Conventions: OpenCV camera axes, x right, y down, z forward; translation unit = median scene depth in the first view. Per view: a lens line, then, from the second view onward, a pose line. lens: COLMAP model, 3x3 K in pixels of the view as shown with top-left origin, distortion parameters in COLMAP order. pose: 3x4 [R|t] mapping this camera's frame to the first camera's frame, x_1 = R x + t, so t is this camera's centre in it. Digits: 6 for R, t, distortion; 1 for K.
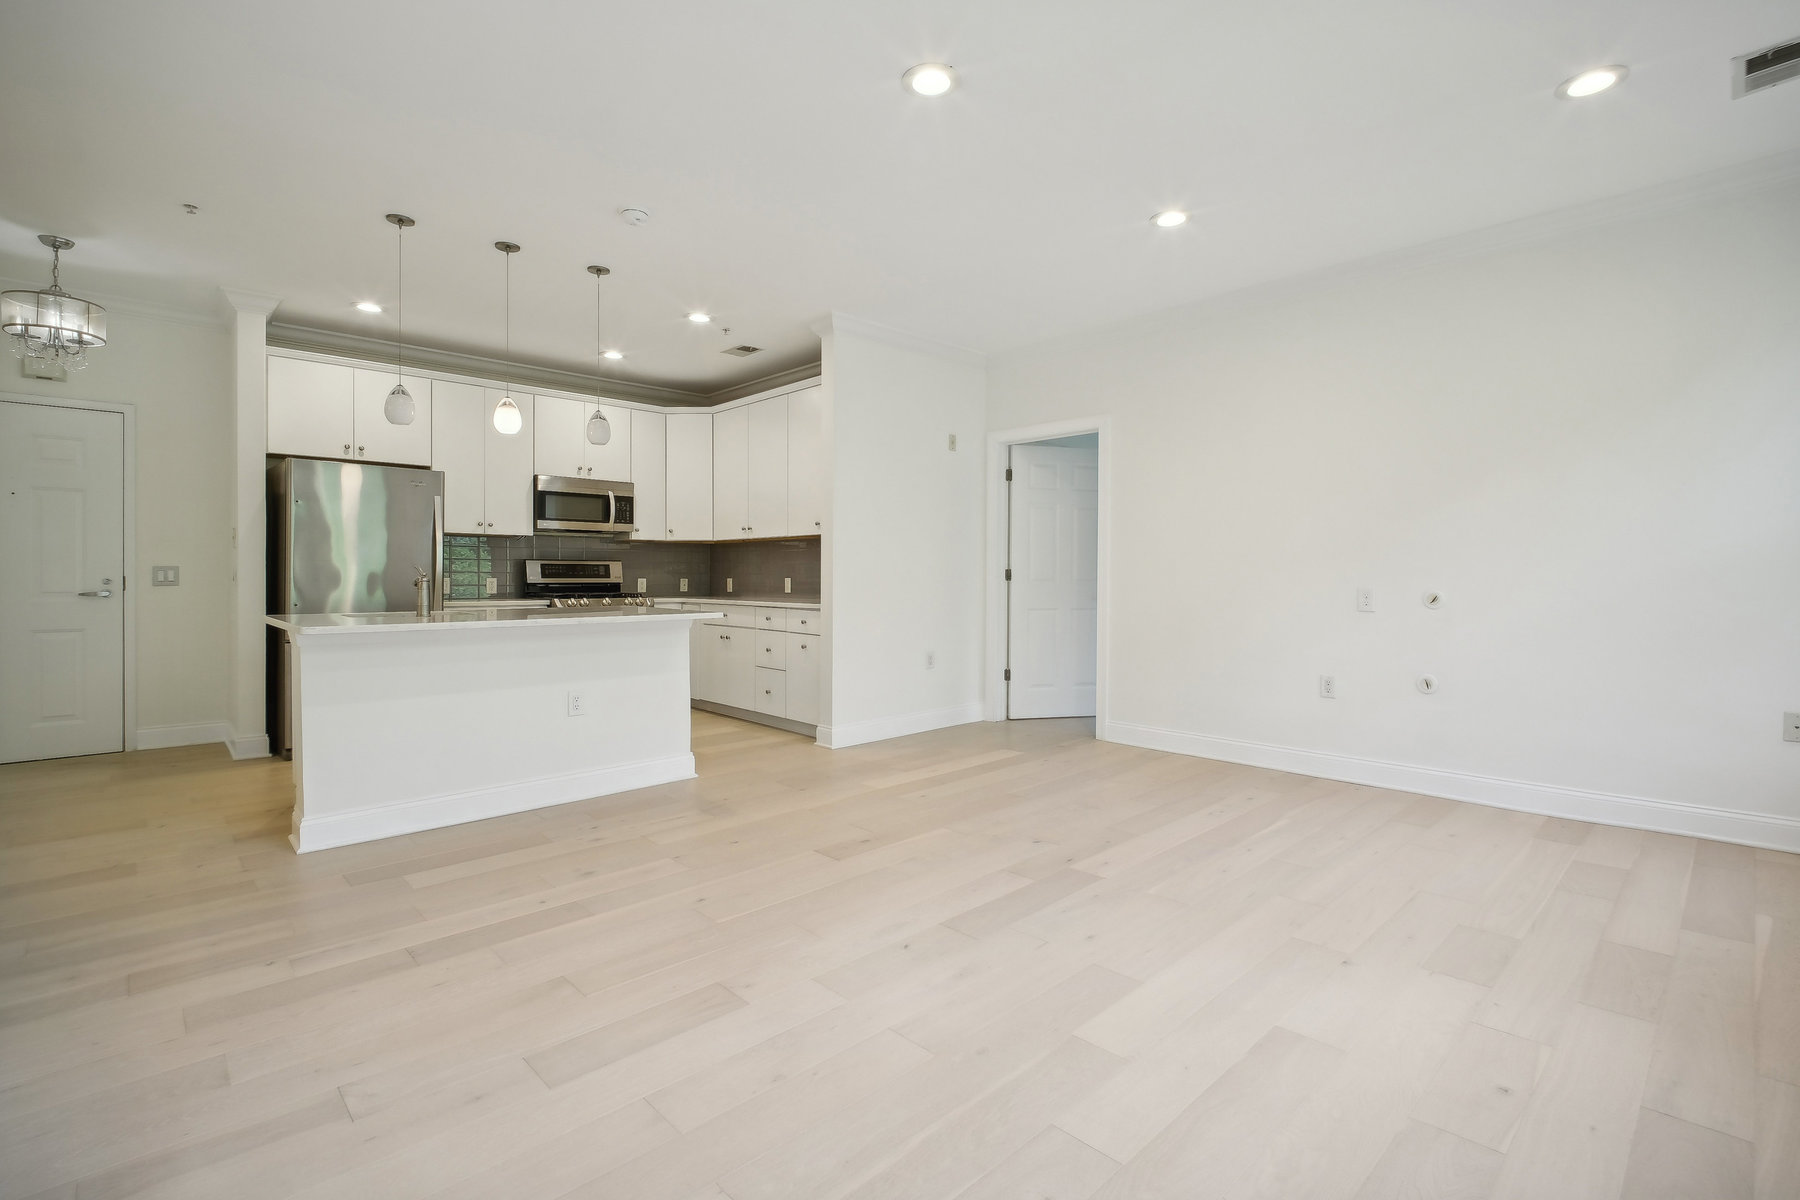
lens RADIAL K [[836.0, 0, 906.0], [0, 836.0, 580.0], [0, 0, 1]] dist [-0.004168, -0.000528]
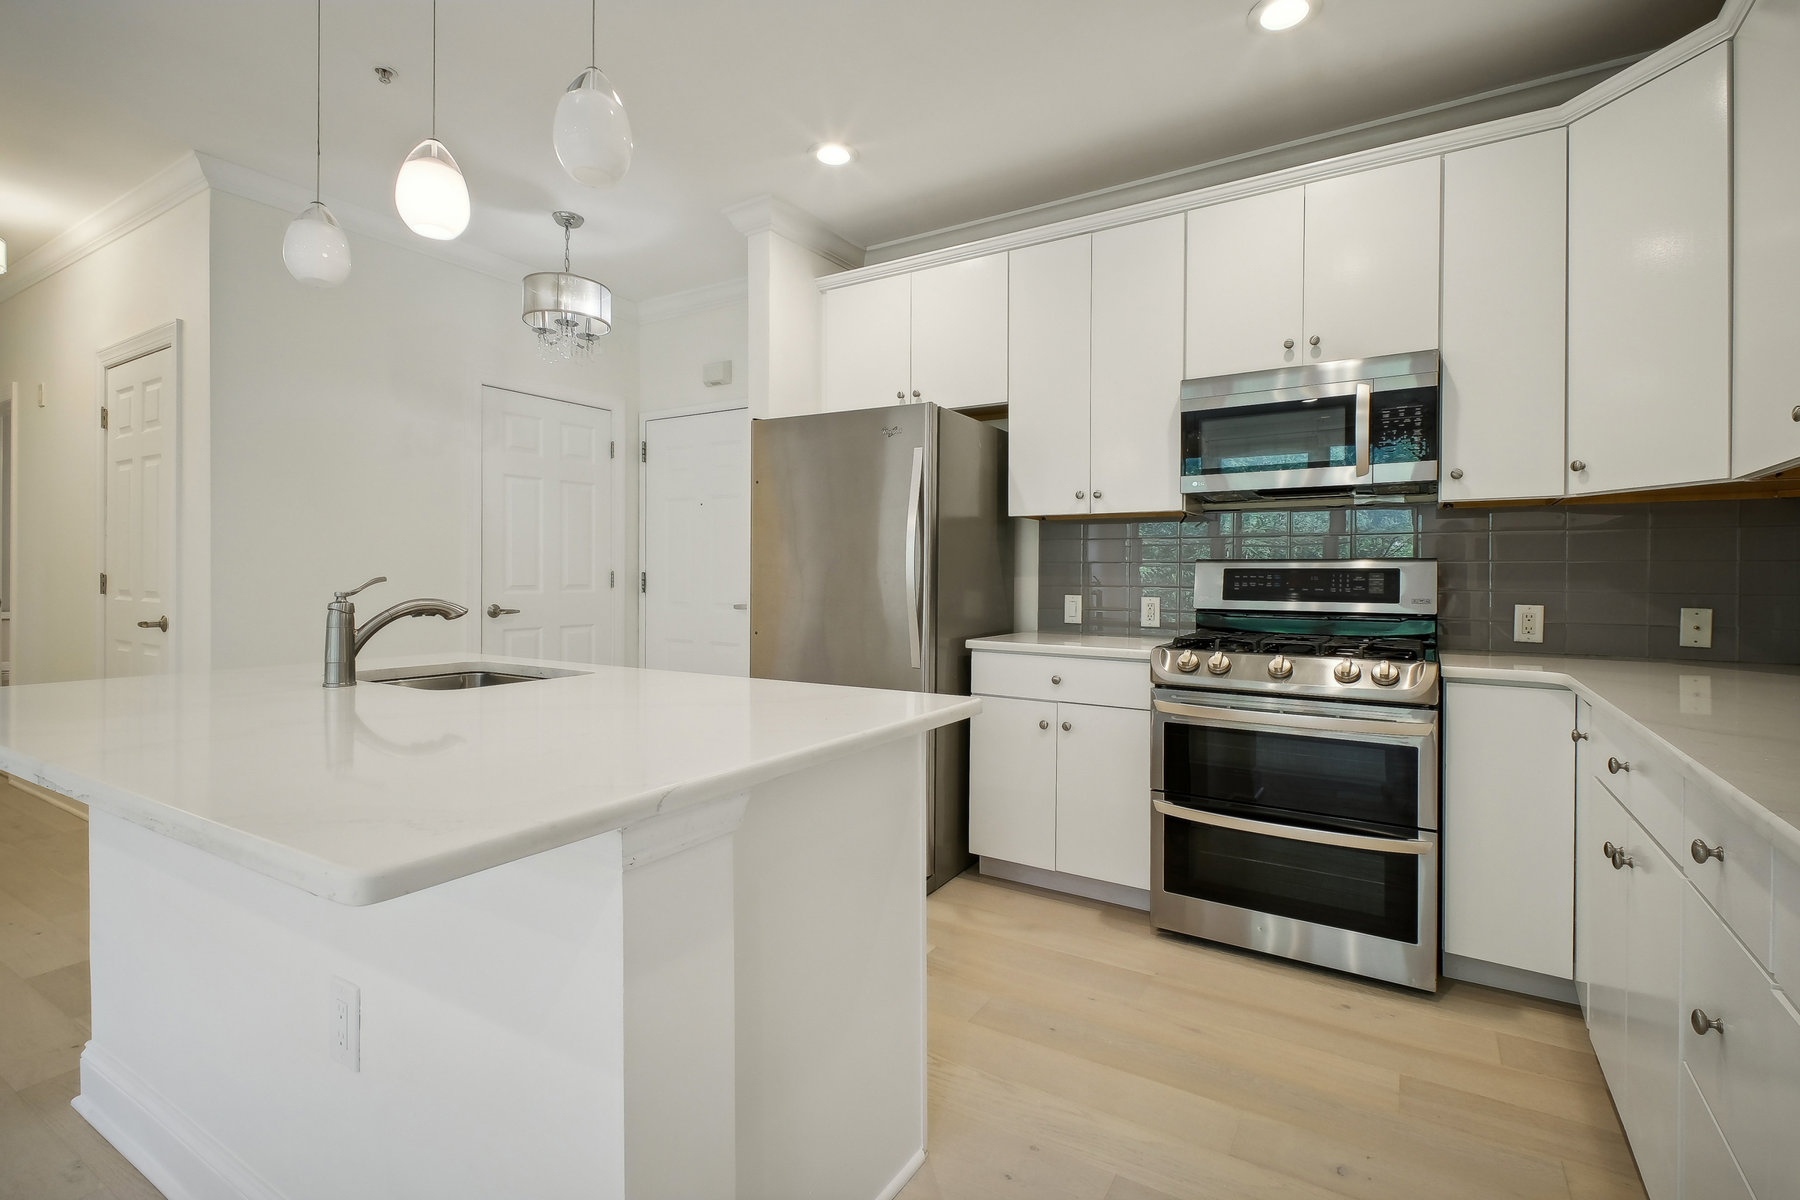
lens RADIAL K [[836.0, 0, 906.0], [0, 836.0, 580.0], [0, 0, 1]] dist [-0.004168, -0.000528]
pose [[0.251598, 0.001987, -0.967830, -0.027337], [-0.010875, 0.999941, -0.000775, -0.010996], [0.967771, 0.010720, 0.251605, 0.730027]]
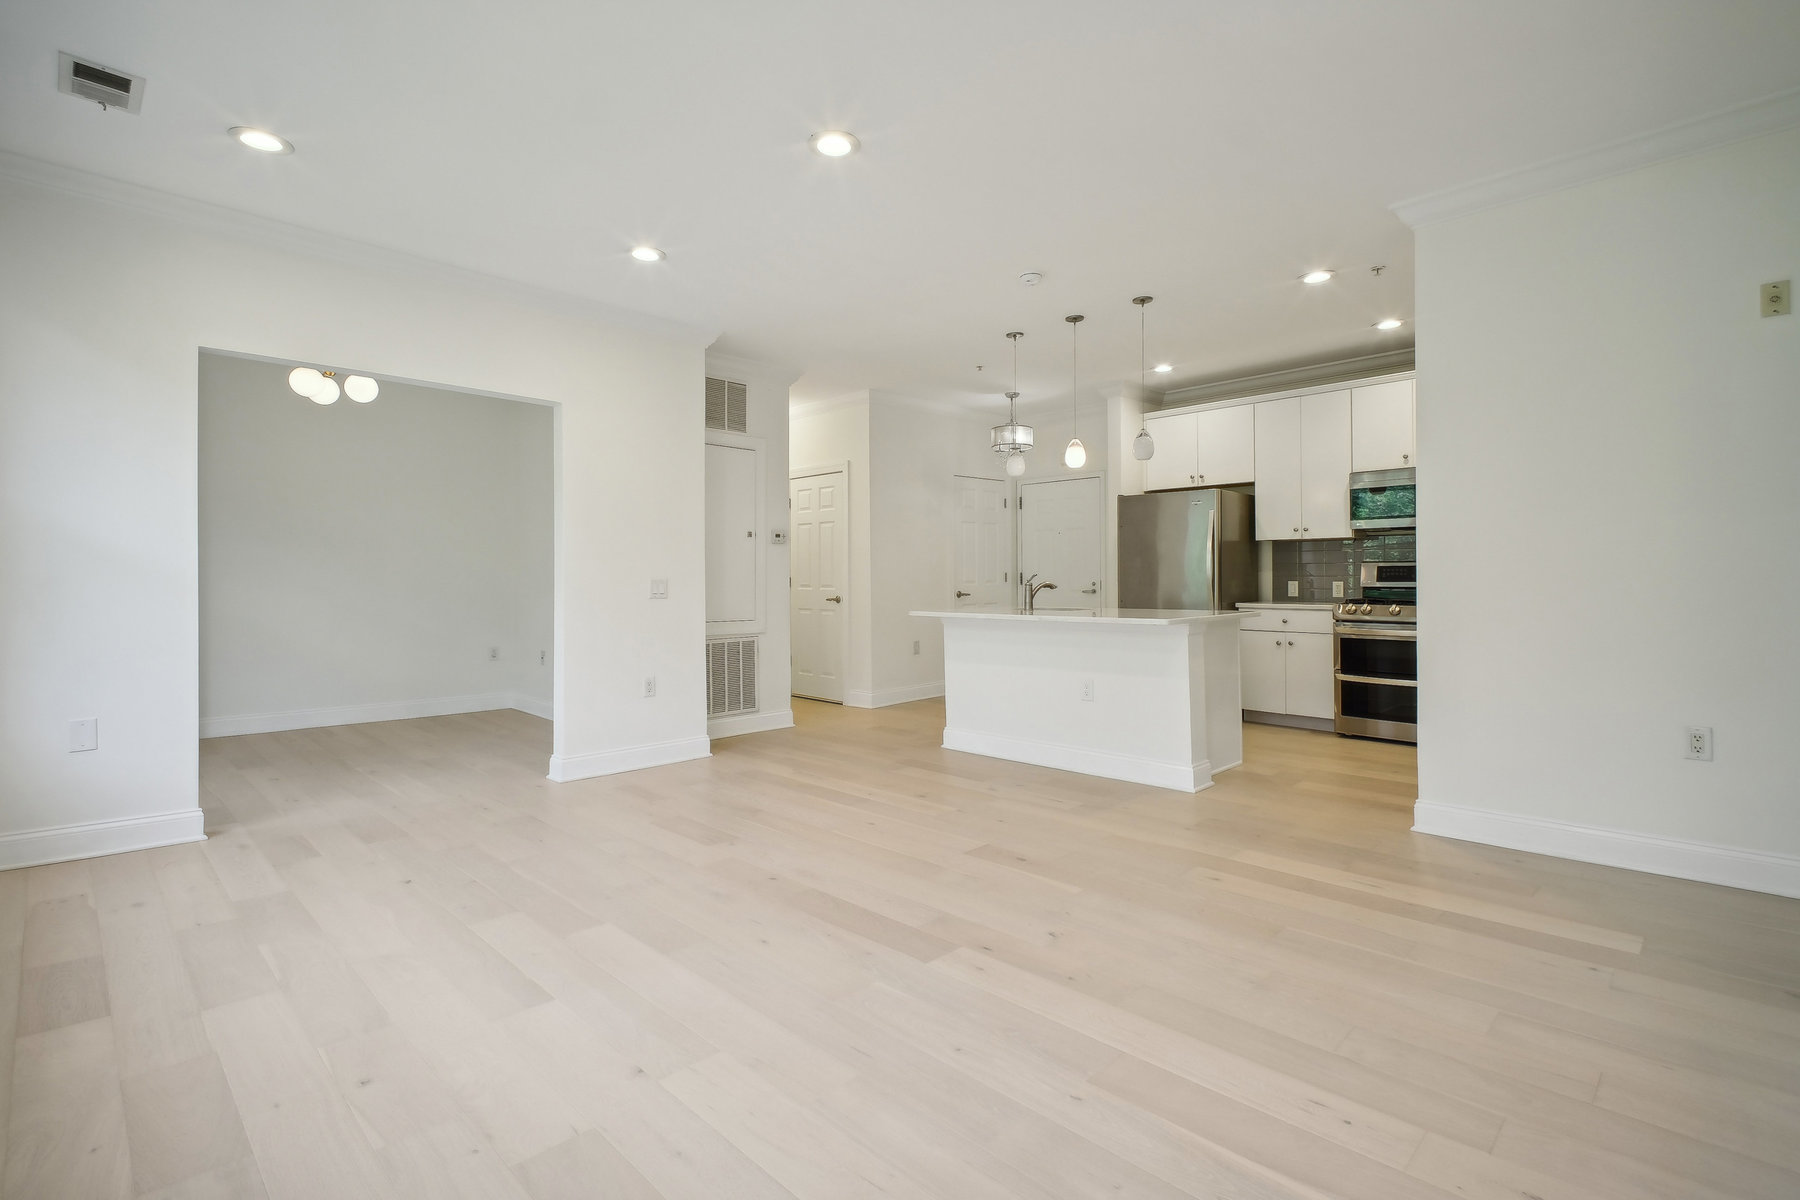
lens RADIAL K [[829.9, 0, 889.0], [0, 829.9, 578.0], [0, 0, 1]] dist [0.000877, -0.000042]
pose [[-0.000576, -0.004403, -0.999990, 0.501176], [0.000940, 0.999990, -0.004404, -0.002404], [0.999999, -0.000943, -0.000572, 0.472784]]
